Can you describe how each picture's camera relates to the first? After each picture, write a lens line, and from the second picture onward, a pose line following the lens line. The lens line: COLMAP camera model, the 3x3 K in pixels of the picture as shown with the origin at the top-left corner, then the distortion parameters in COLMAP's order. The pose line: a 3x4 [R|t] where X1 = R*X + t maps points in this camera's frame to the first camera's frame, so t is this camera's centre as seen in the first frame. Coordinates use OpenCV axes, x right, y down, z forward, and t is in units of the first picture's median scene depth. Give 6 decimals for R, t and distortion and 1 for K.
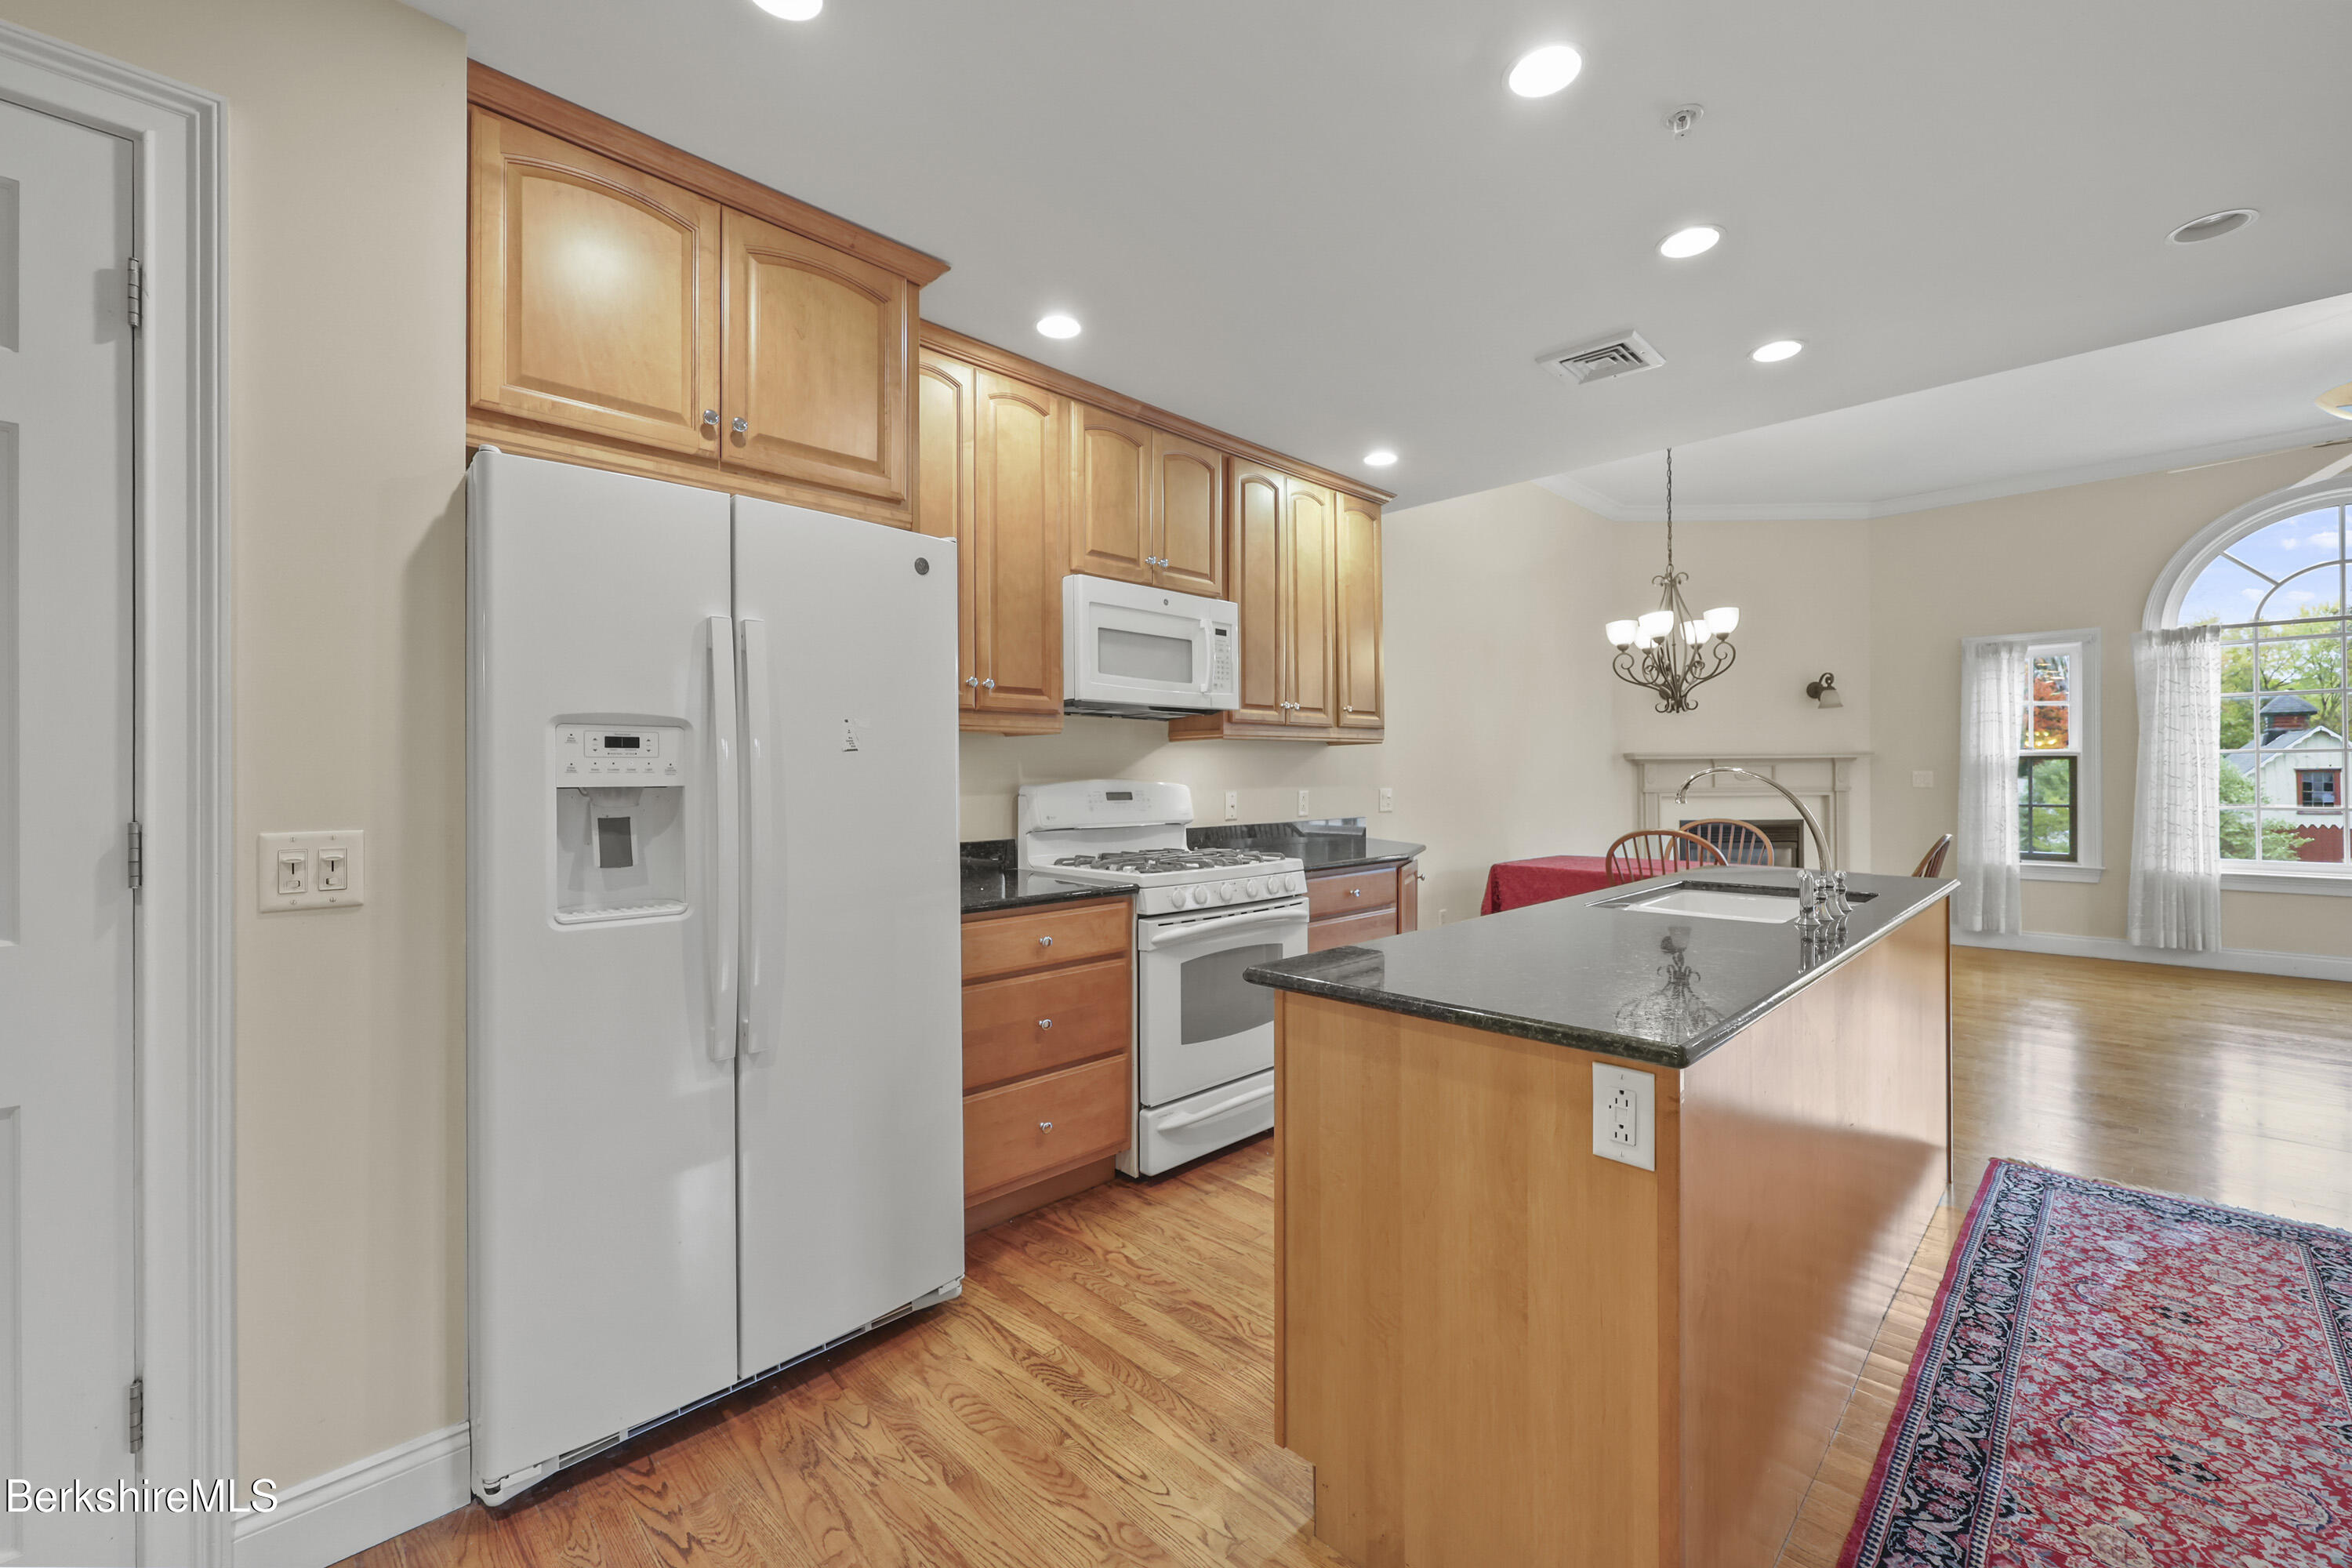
lens RADIAL K [[951.1, 0, 1175.7], [0, 951.1, 773.8], [0, 0, 1]] dist [-0.001614, 0.000115]
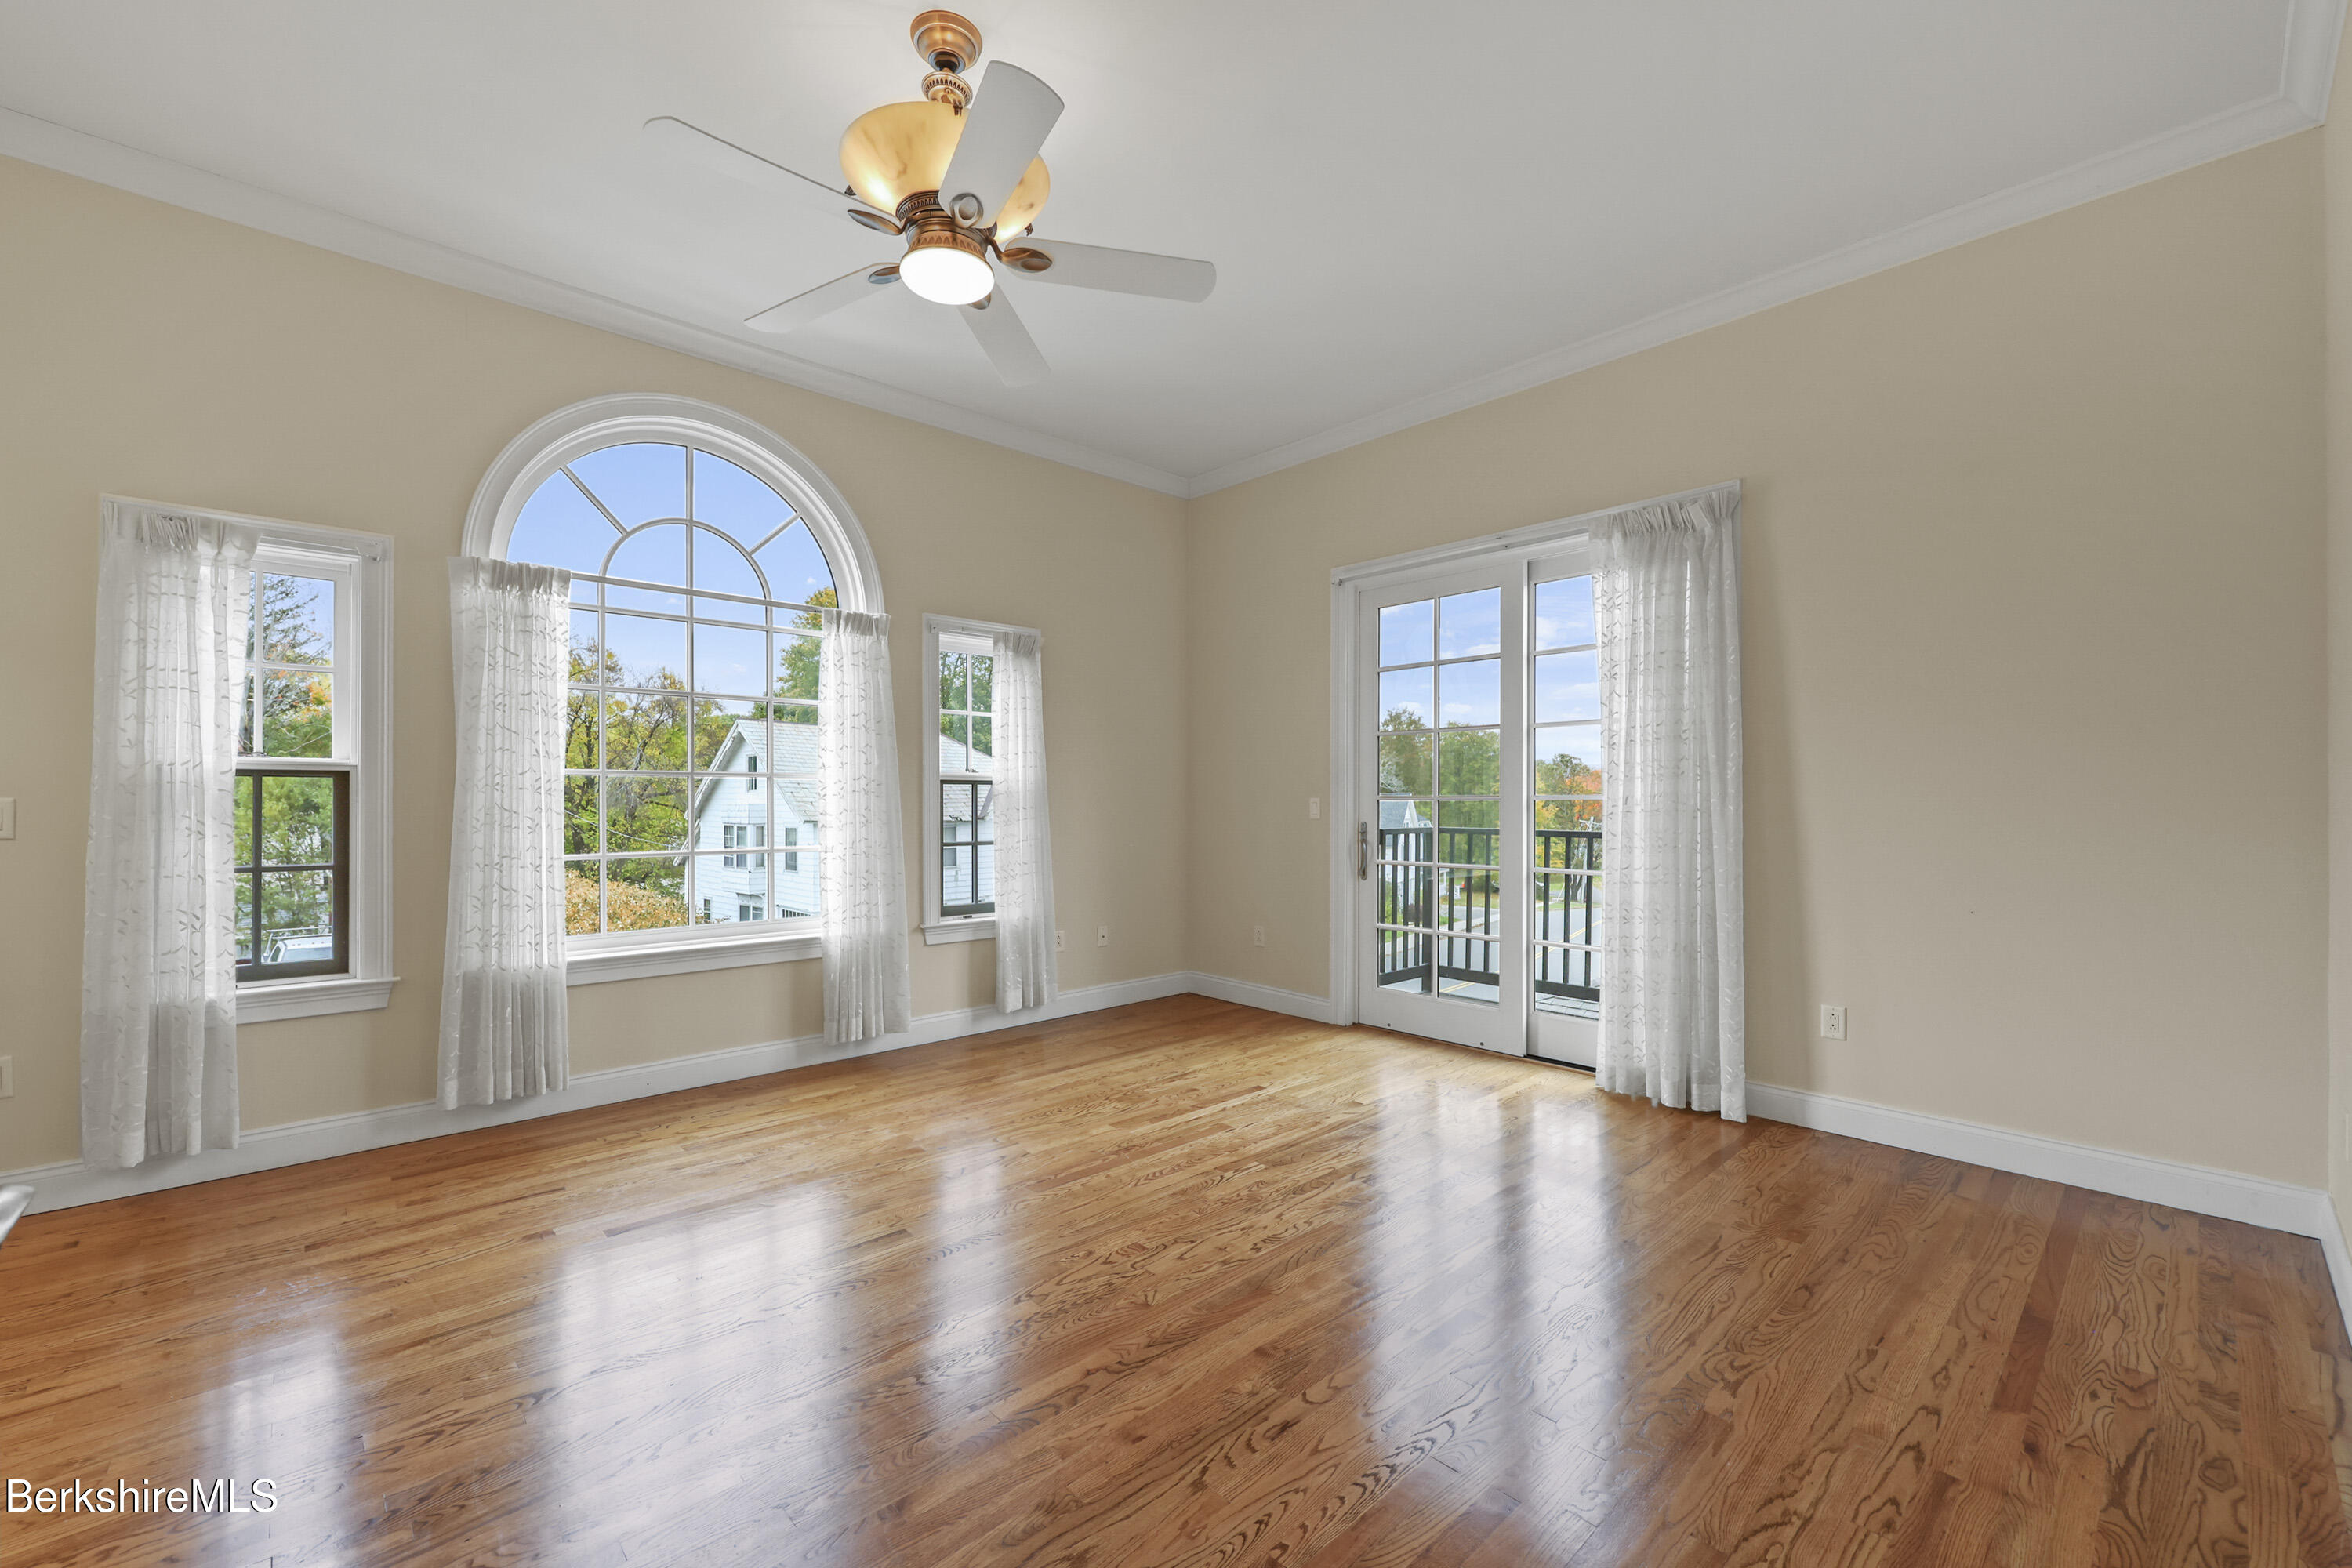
lens RADIAL K [[951.1, 0, 1178.1], [0, 951.1, 795.2], [0, 0, 1]] dist [-0.001614, 0.000115]
pose [[0.028306, 0.011003, 0.999539, 0.837032], [-0.003660, 0.999934, -0.010904, -0.002202], [-0.999593, -0.003350, 0.028345, 1.012140]]
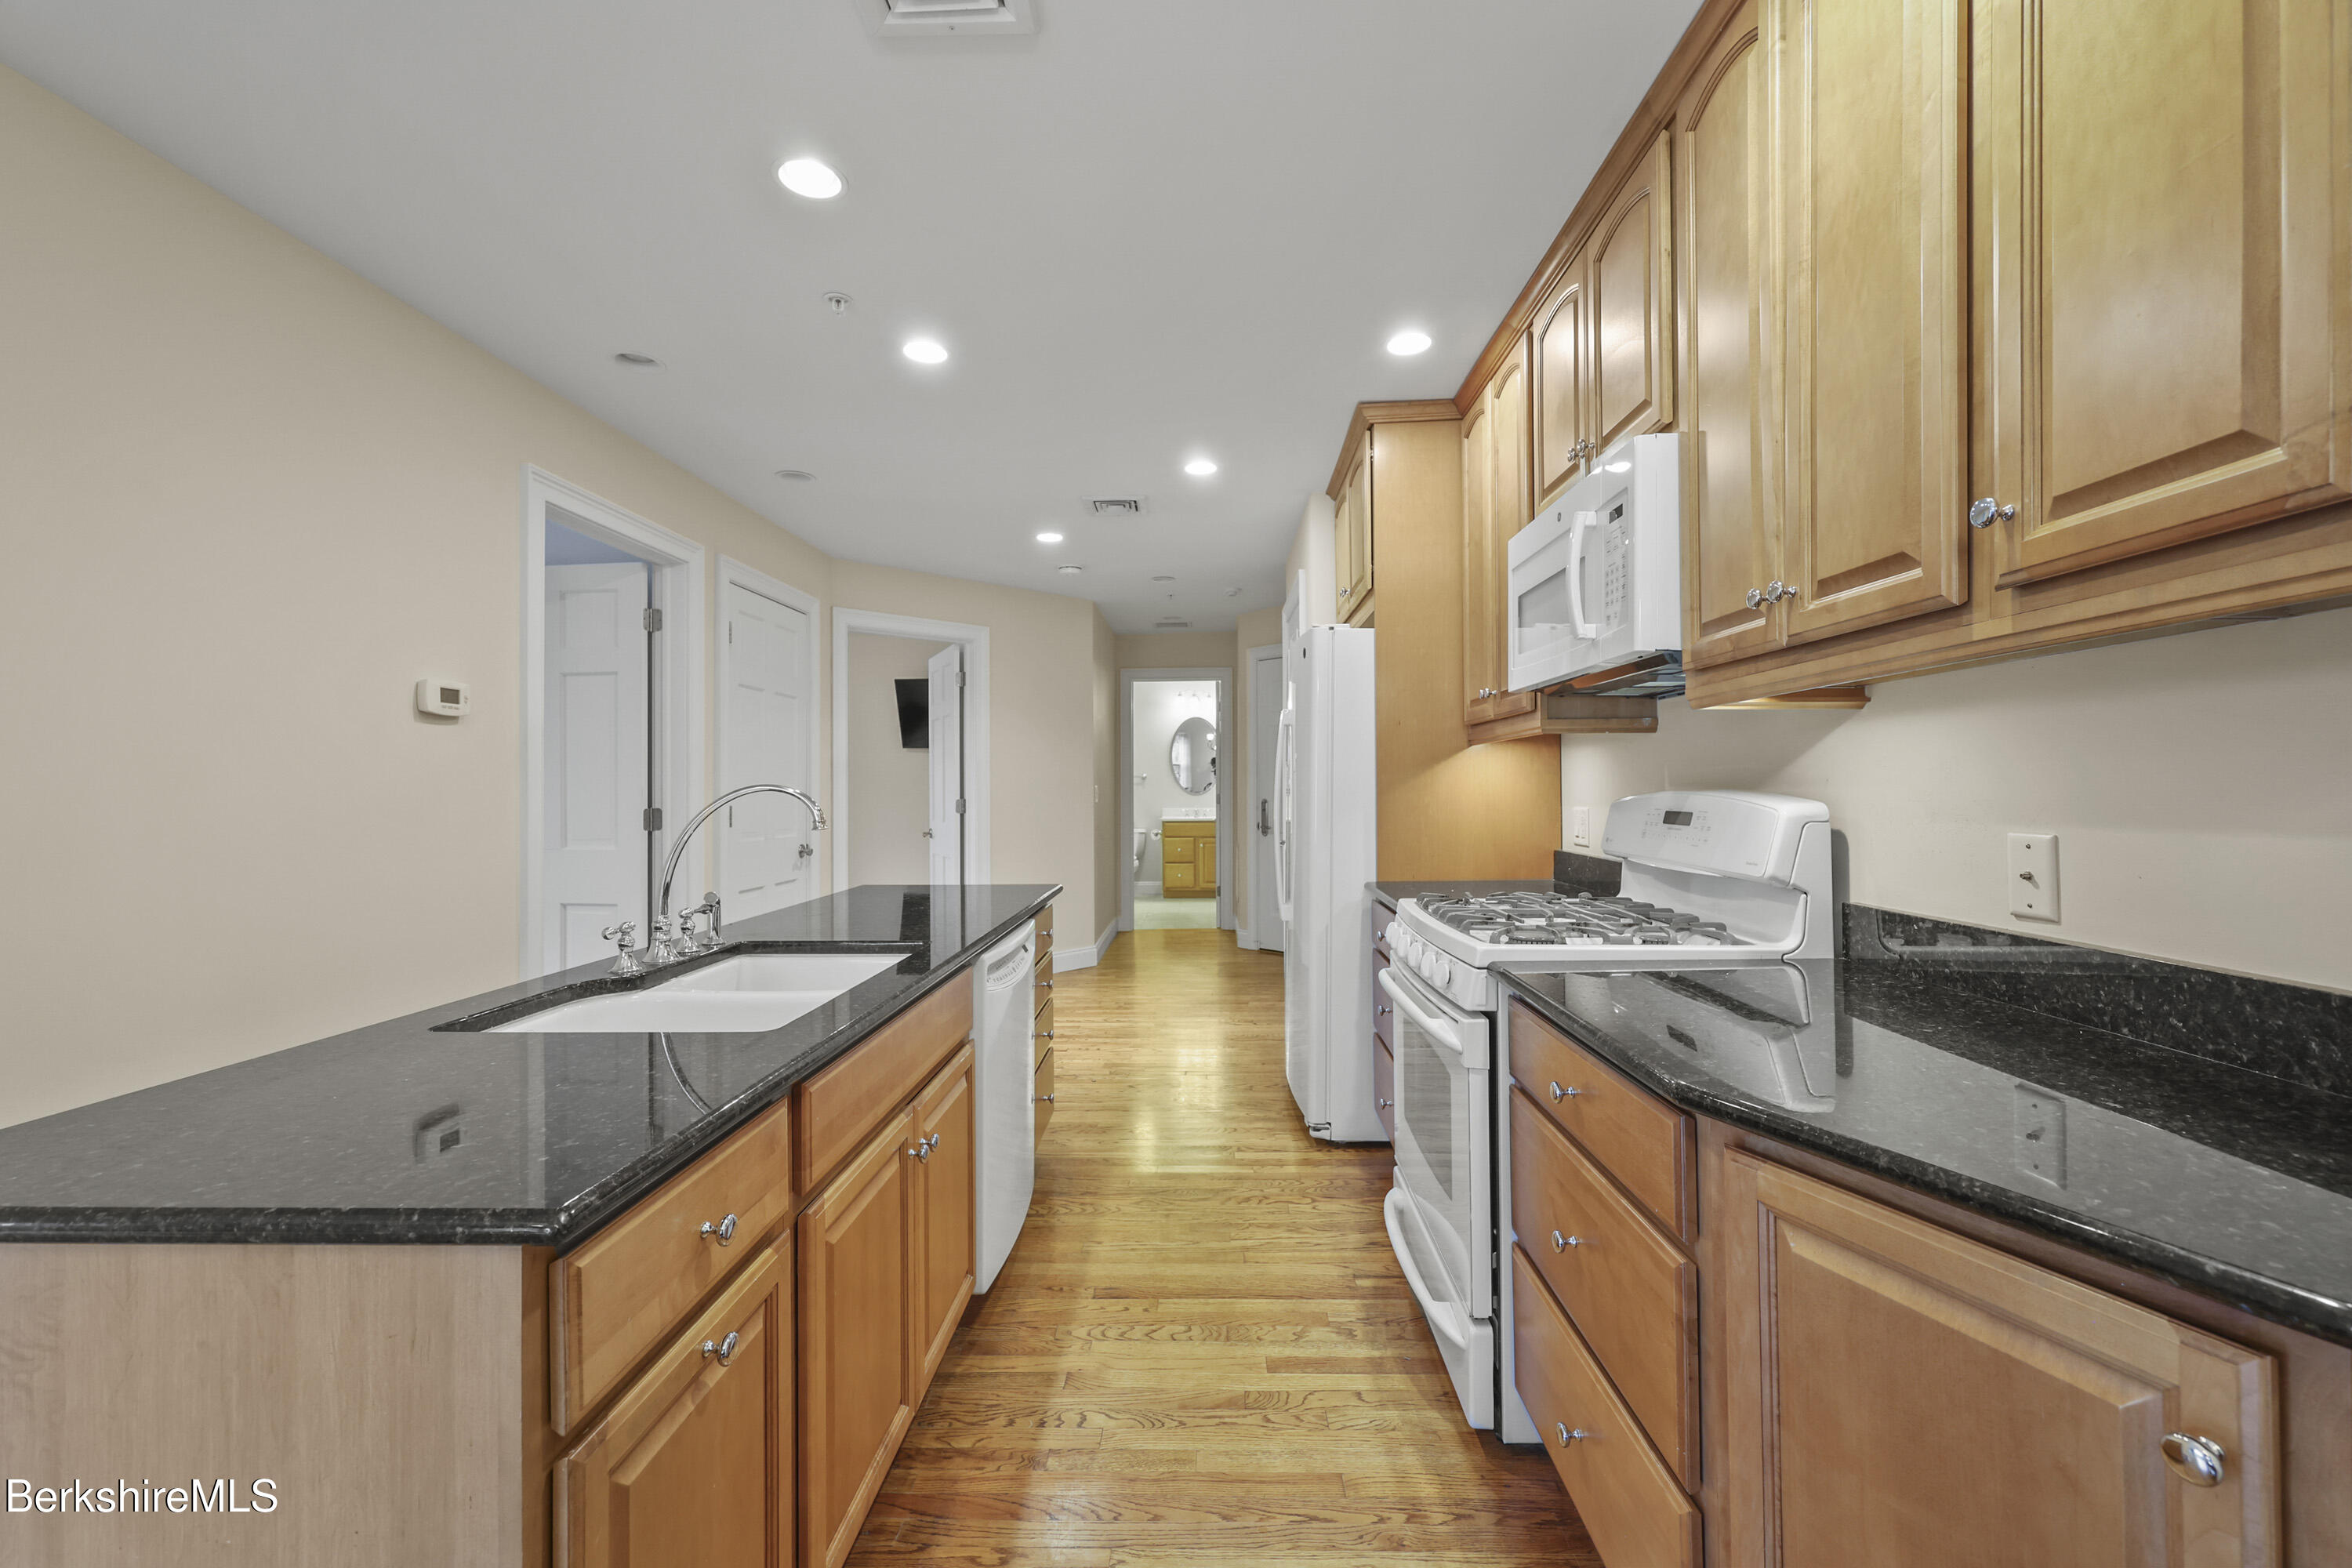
lens RADIAL K [[951.1, 0, 1175.1], [0, 951.1, 777.0], [0, 0, 1]] dist [-0.001614, 0.000115]
pose [[-0.730189, 0.003730, -0.683235, 0.627244], [0.012395, 0.999893, -0.007788, -0.002050], [0.683133, -0.014155, -0.730157, 1.302382]]
